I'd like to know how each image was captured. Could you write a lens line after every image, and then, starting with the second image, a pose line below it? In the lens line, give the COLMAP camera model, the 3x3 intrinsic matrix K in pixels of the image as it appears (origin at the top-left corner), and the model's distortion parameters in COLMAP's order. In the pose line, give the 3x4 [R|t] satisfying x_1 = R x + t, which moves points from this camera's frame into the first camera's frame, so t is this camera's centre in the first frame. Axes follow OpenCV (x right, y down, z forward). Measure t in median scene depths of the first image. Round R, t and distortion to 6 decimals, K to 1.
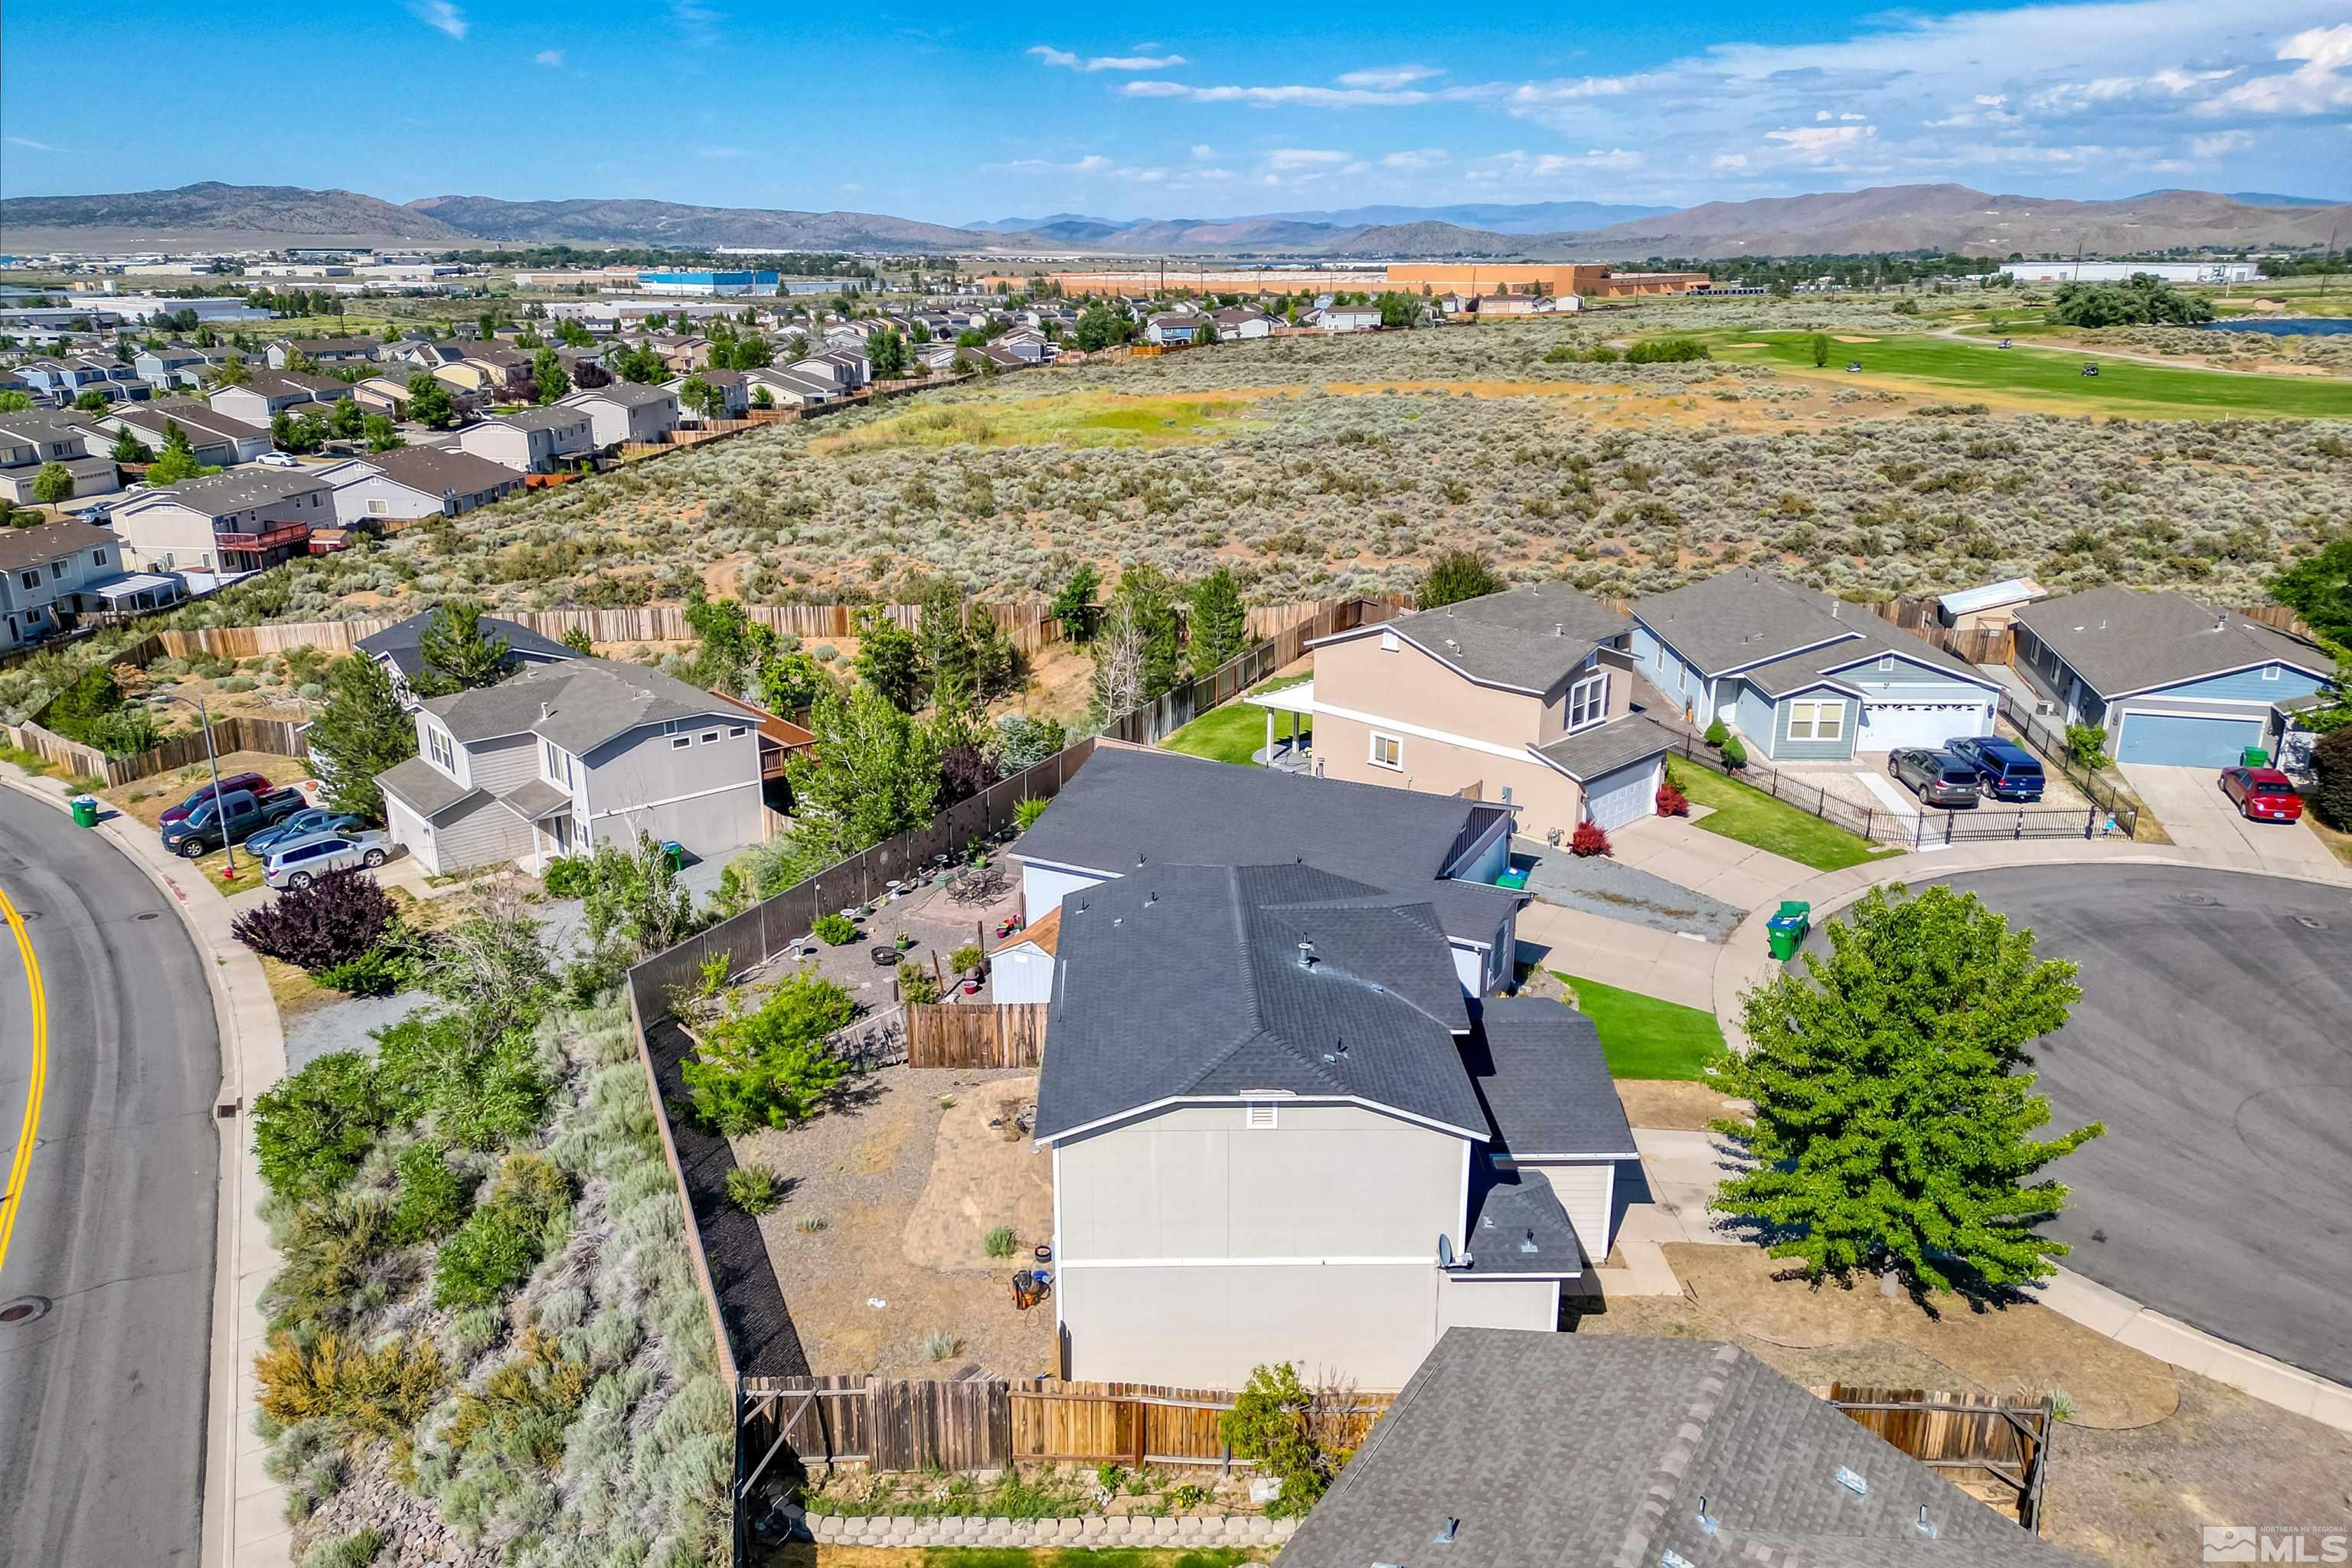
lens RADIAL K [[1649.1, 0, 1170.9], [0, 1649.1, 809.4], [0, 0, 1]] dist [0.082516, -0.082309]
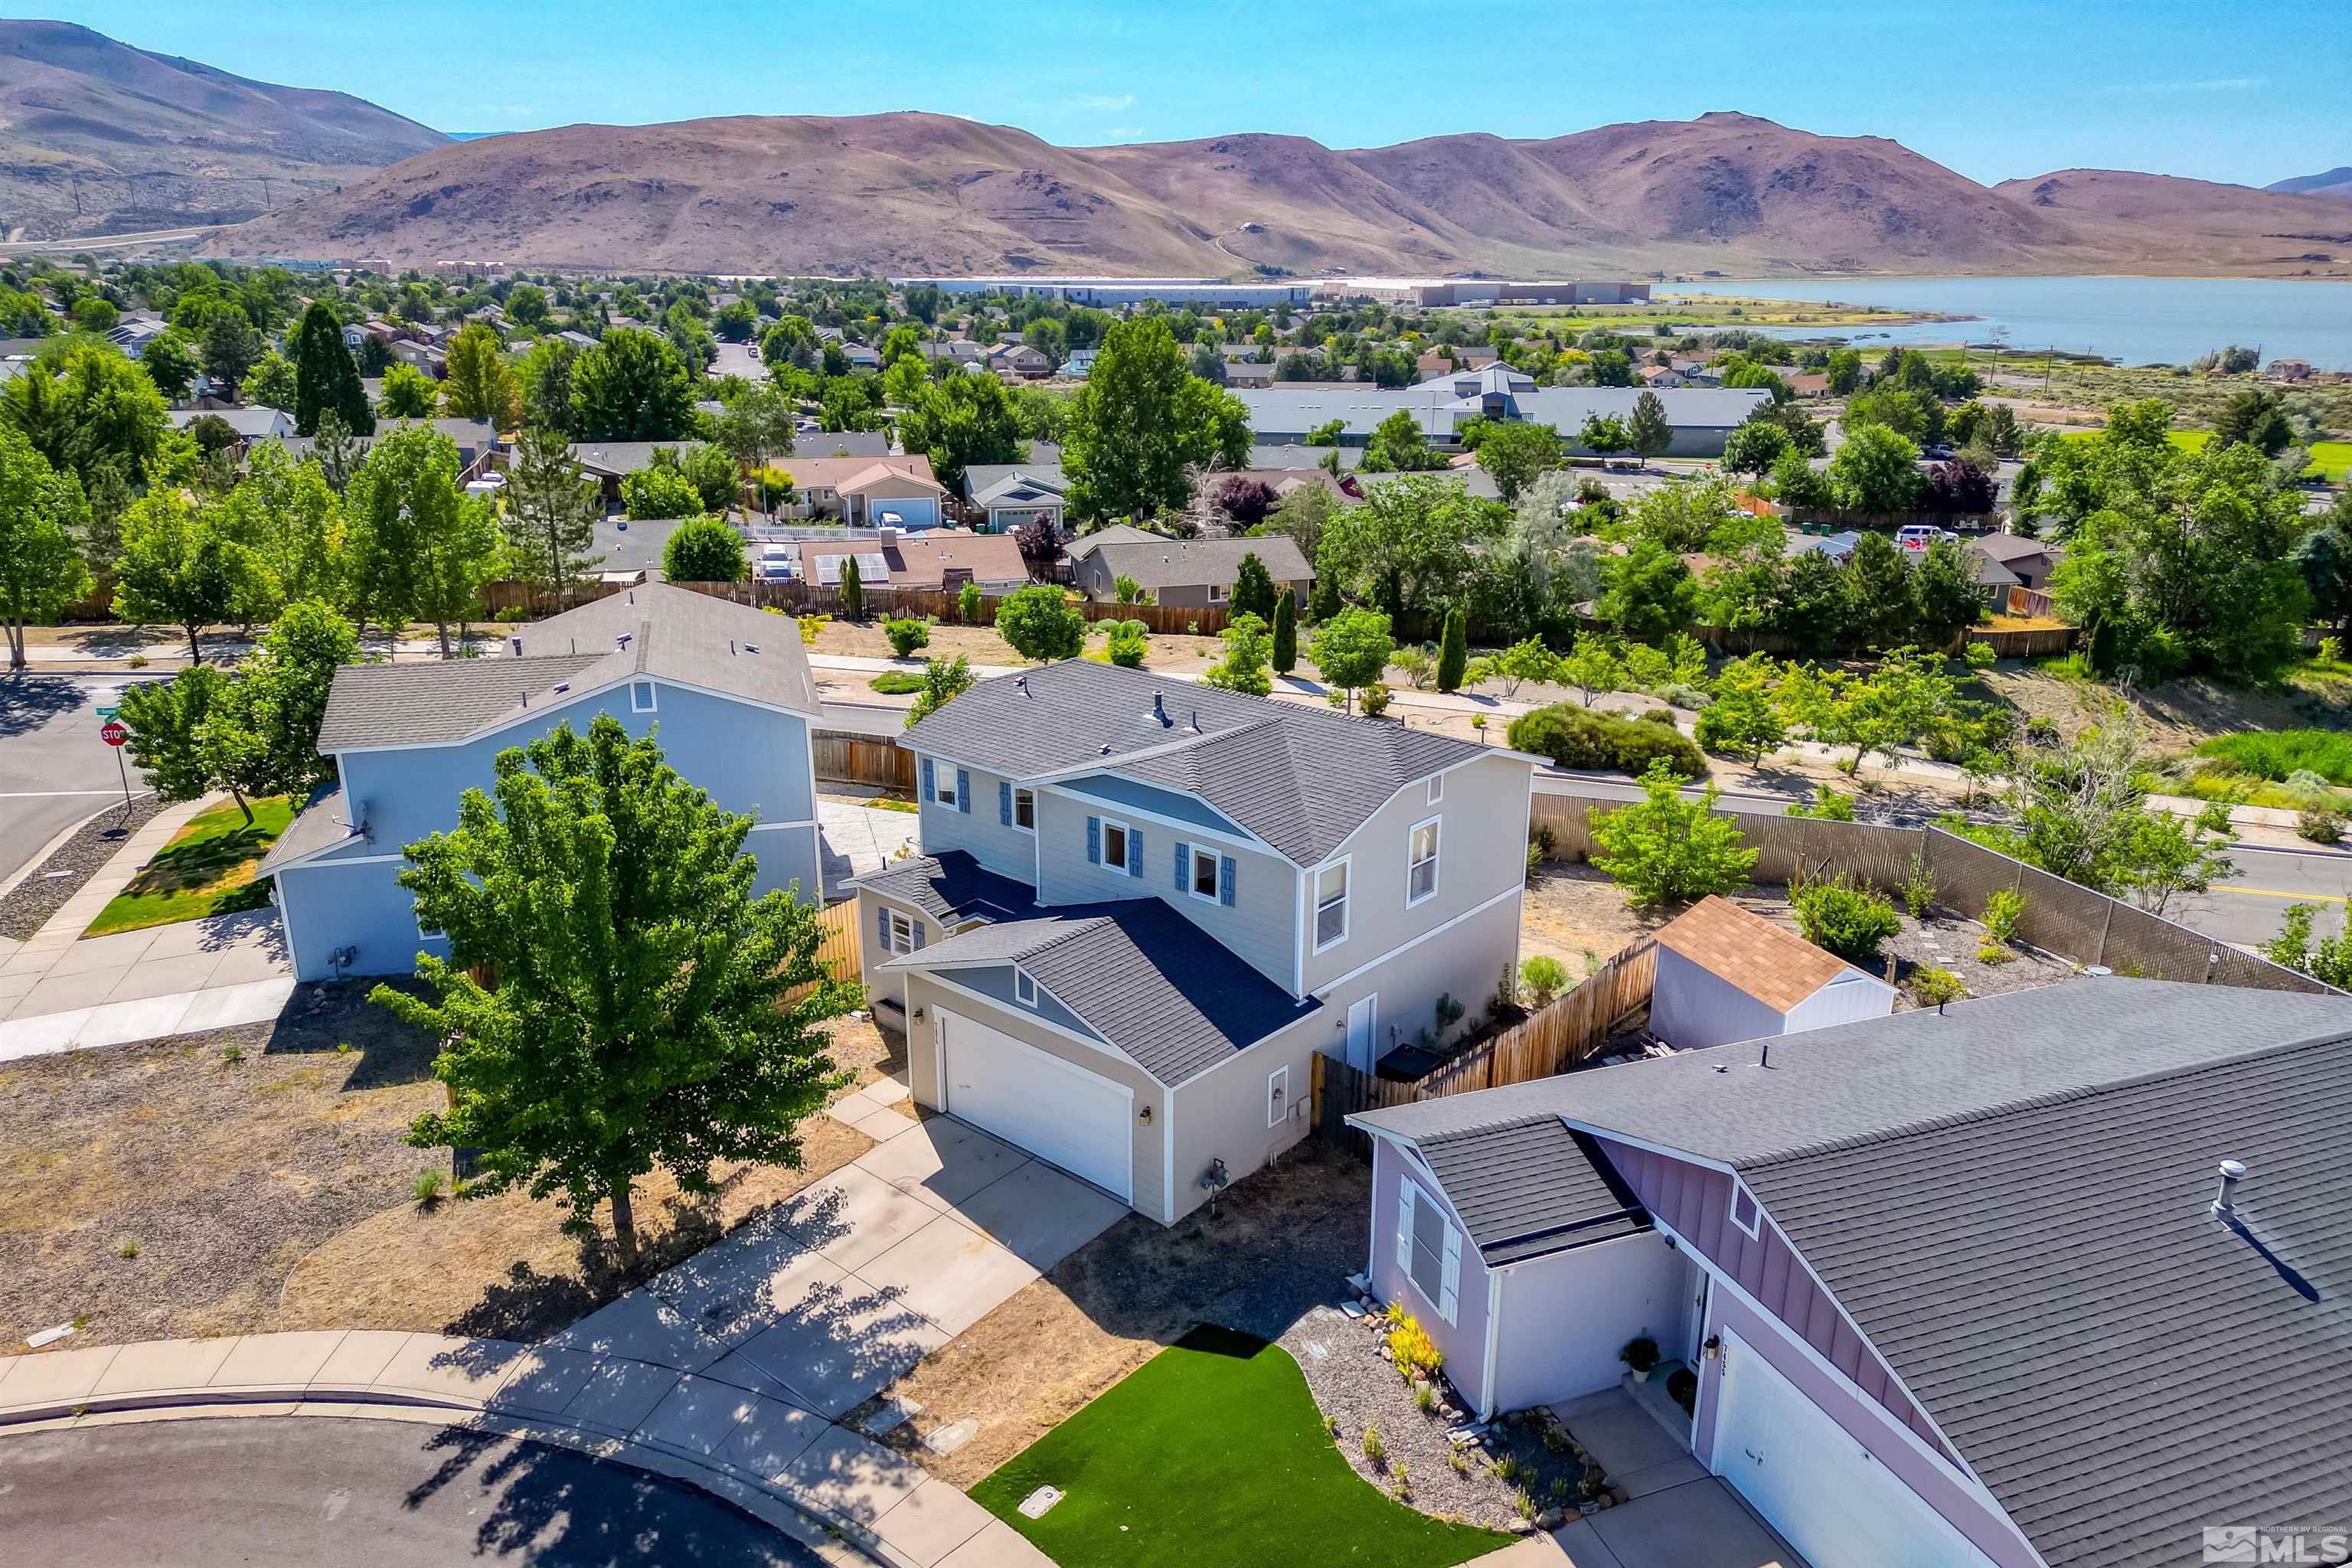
lens RADIAL K [[1649.1, 0, 1170.9], [0, 1649.1, 809.4], [0, 0, 1]] dist [0.082516, -0.082309]
pose [[-0.672247, 0.237527, -0.701188, 0.105912], [-0.239646, 0.826321, 0.509670, -0.049479], [0.700467, 0.510661, -0.498570, 0.204438]]
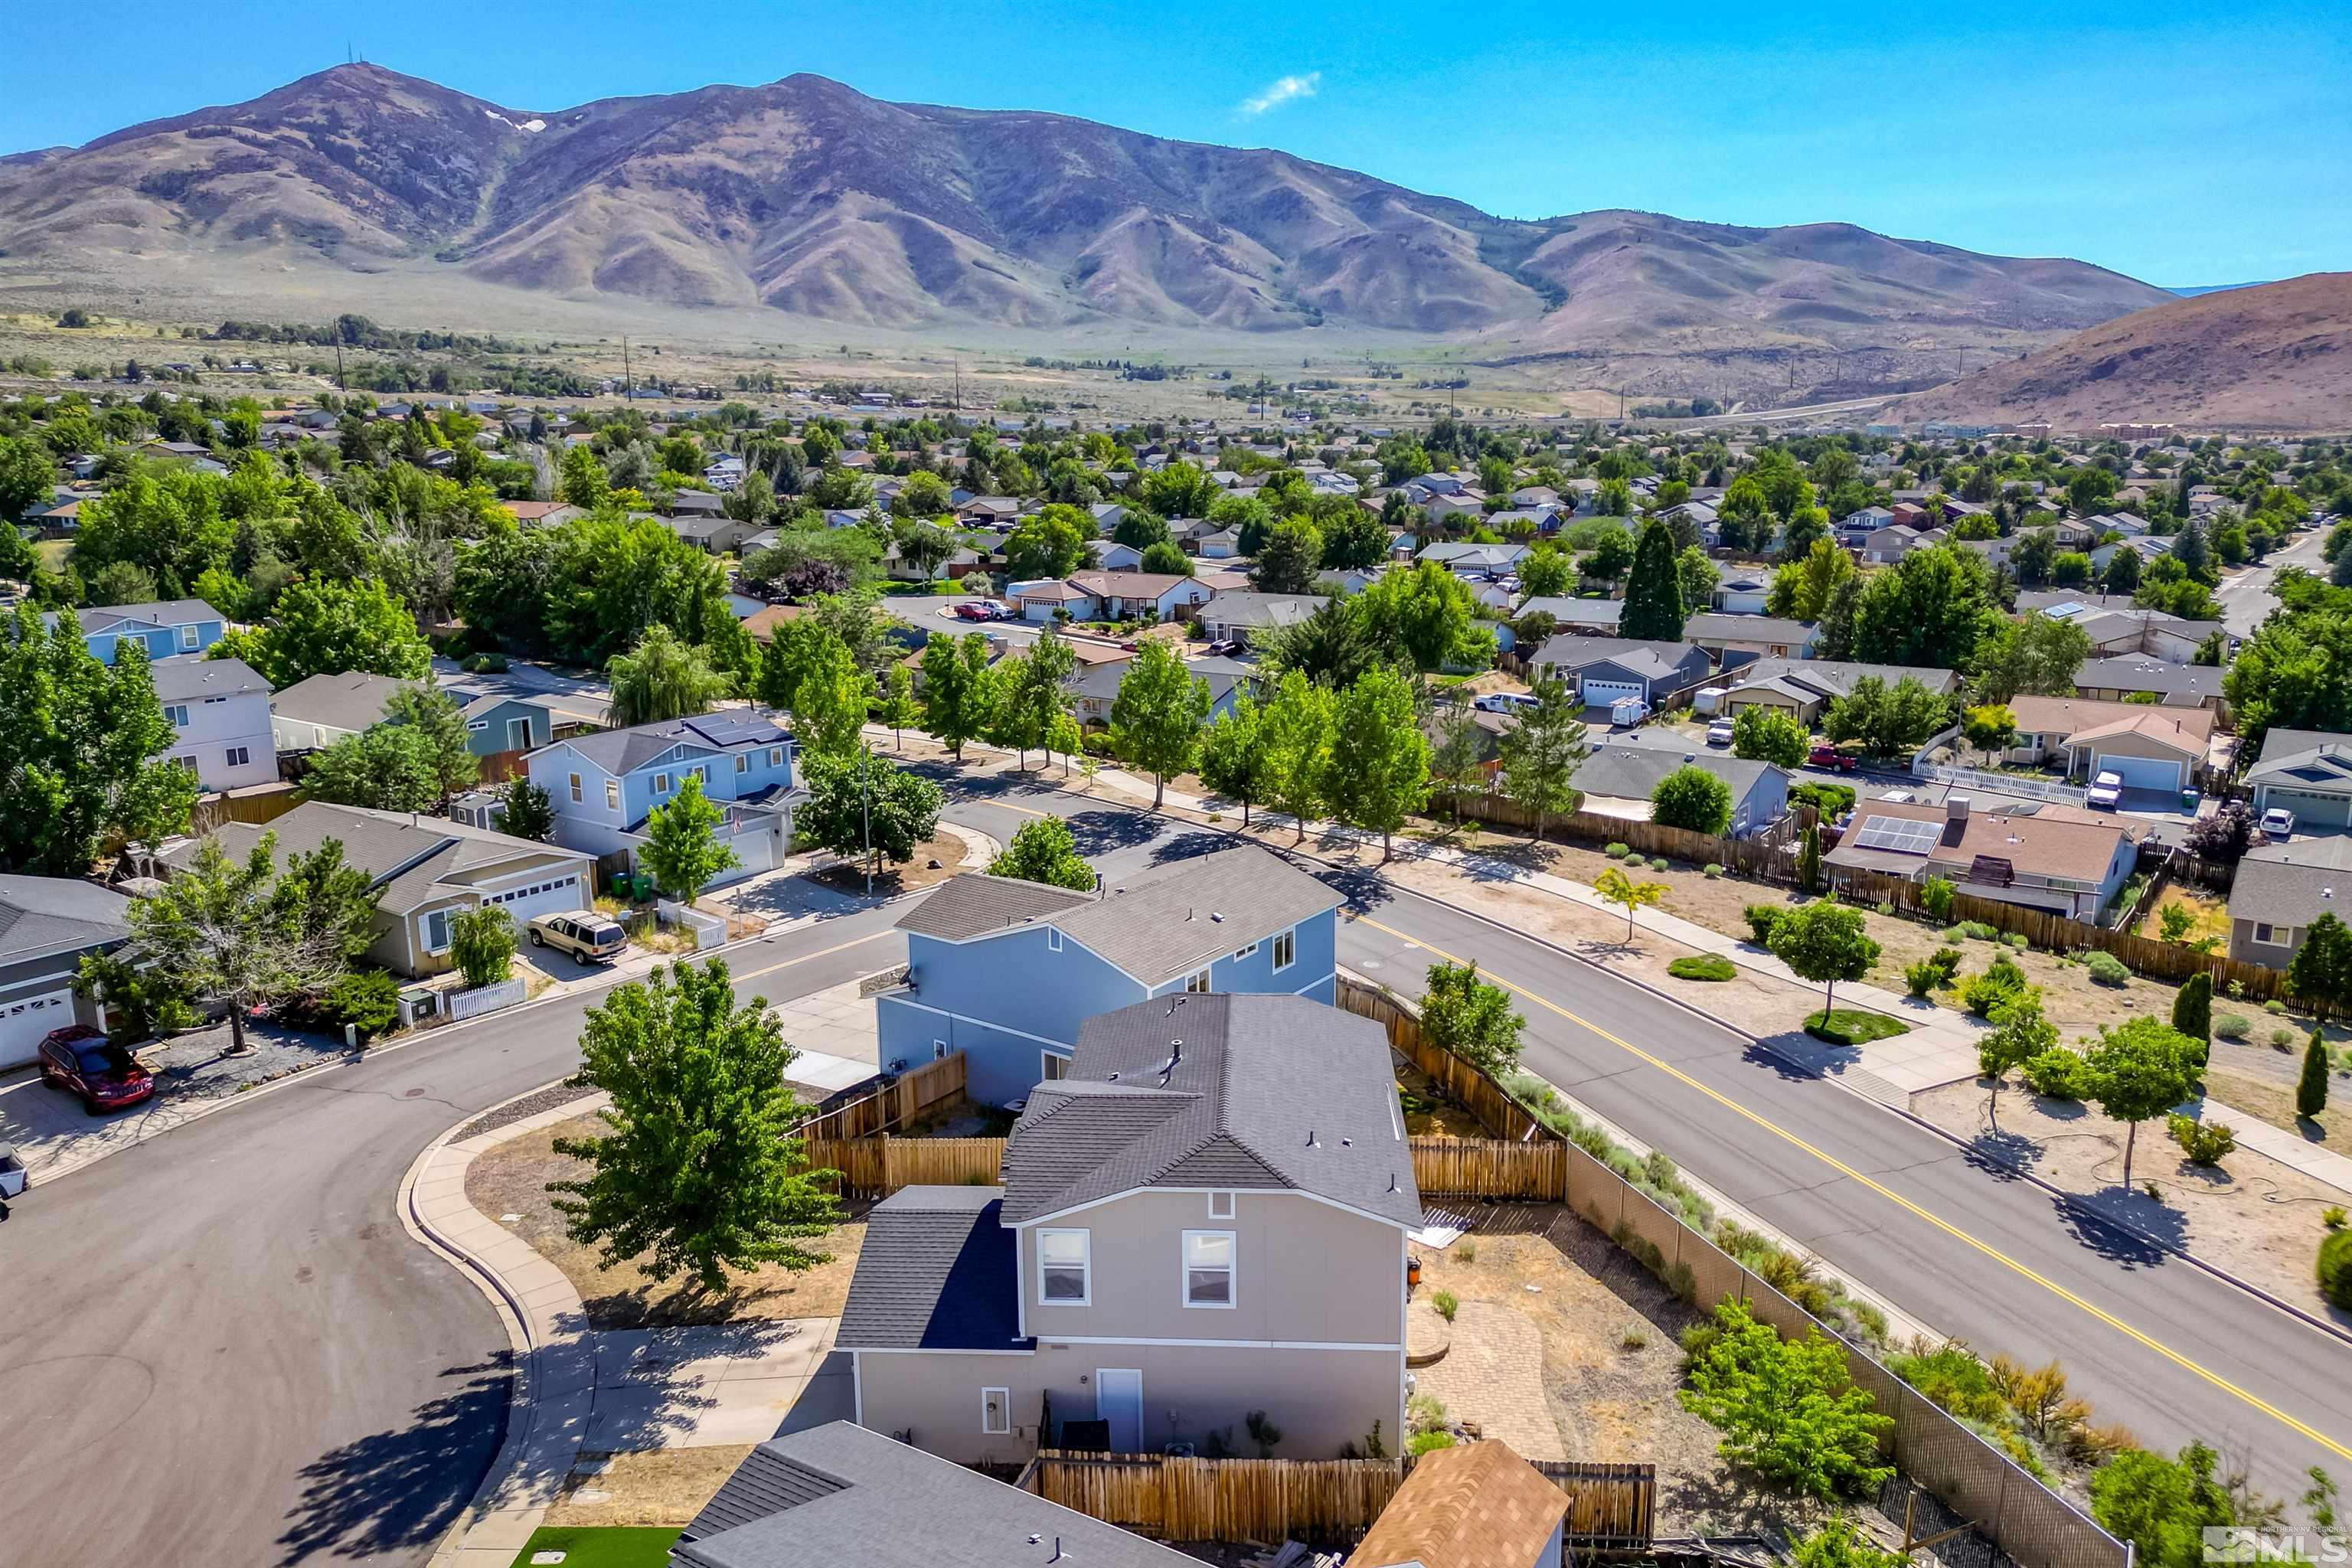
lens RADIAL K [[1649.1, 0, 1170.9], [0, 1649.1, 809.4], [0, 0, 1]] dist [0.082516, -0.082309]
pose [[-0.997231, -0.002700, 0.074311, 0.000192], [0.037356, 0.845894, 0.532041, -0.088475], [-0.064296, 0.533344, -0.843452, 0.249482]]
